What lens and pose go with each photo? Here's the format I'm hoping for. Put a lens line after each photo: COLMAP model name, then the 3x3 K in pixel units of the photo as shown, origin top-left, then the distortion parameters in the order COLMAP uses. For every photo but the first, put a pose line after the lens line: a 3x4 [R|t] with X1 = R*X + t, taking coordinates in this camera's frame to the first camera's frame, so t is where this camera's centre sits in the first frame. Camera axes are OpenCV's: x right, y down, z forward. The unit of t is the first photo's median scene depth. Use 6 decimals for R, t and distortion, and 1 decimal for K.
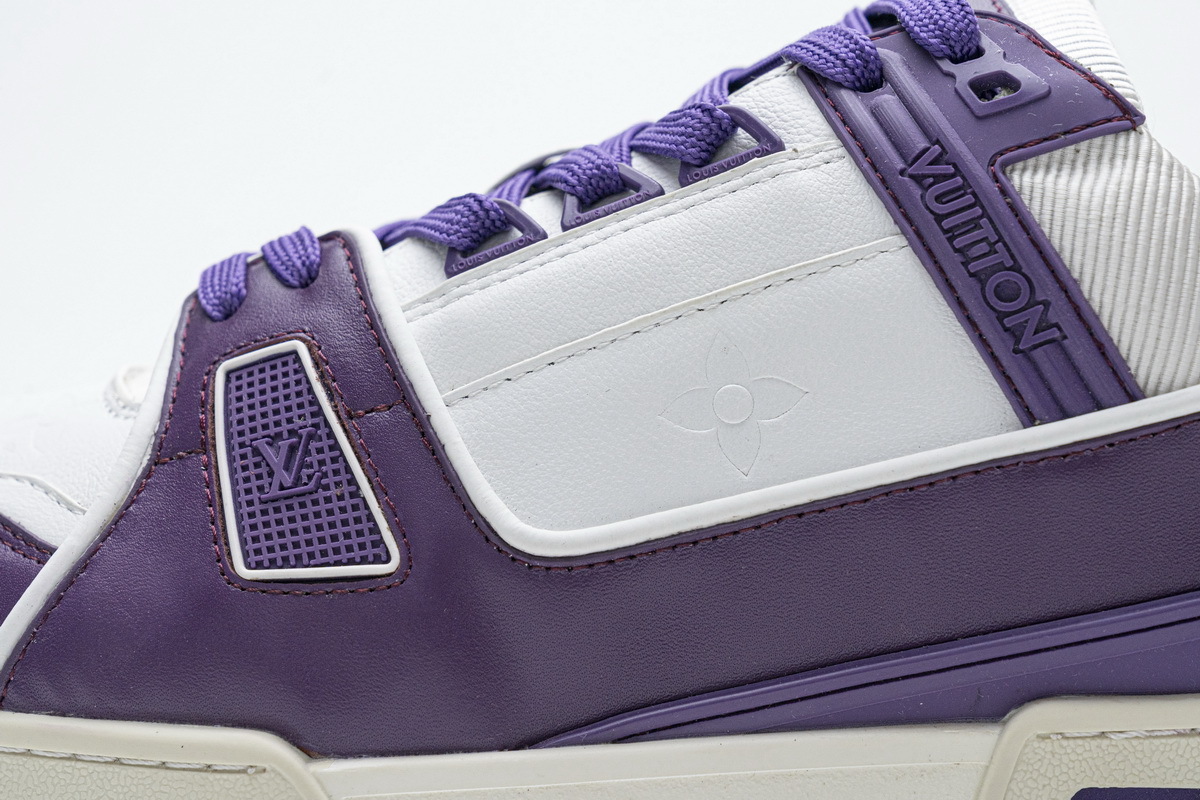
lens RADIAL K [[2428.4, 0, 603.3], [0, 2428.4, 391.5], [0, 0, 1]] dist [0.020623, 0.000000]
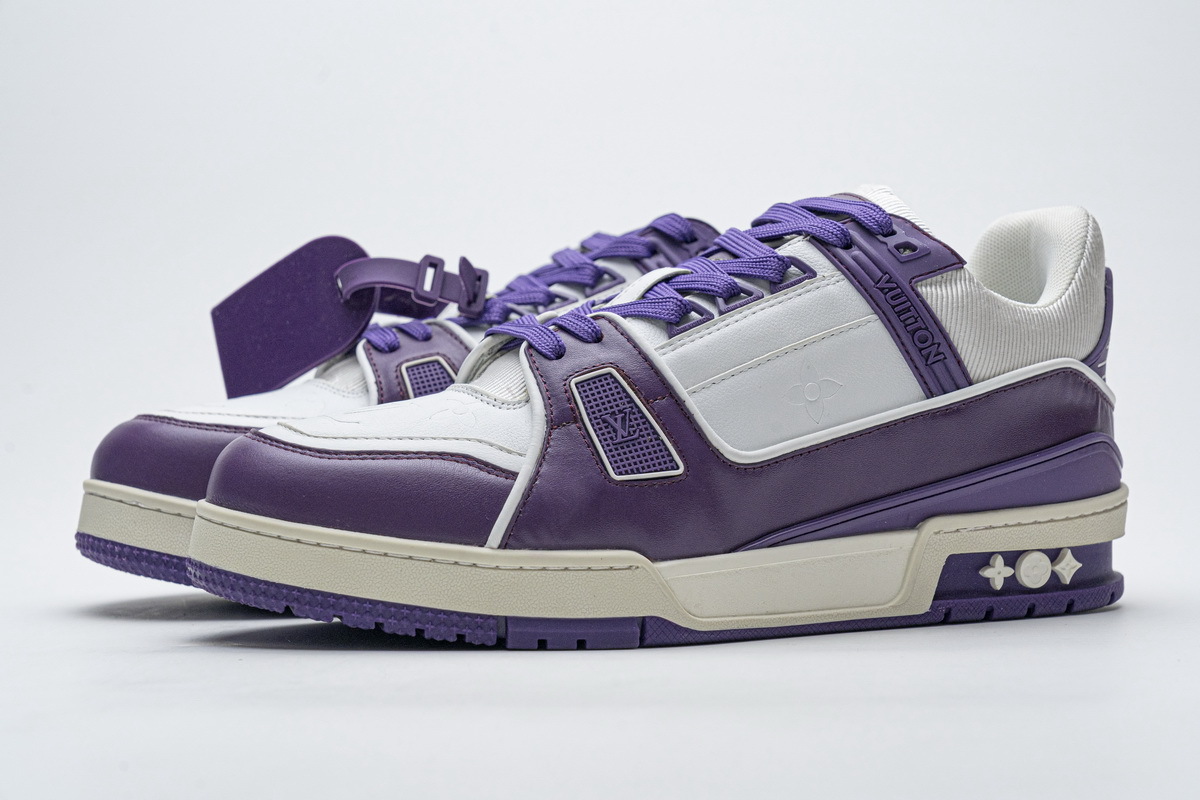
lens RADIAL K [[2428.4, 0, 603.0], [0, 2428.4, 401.6], [0, 0, 1]] dist [0.020623, 0.000000]
pose [[0.895426, -0.029349, 0.444243, -1.104037], [0.030003, 0.999534, 0.005560, -0.003825], [-0.444199, 0.008350, 0.895889, -0.903990]]
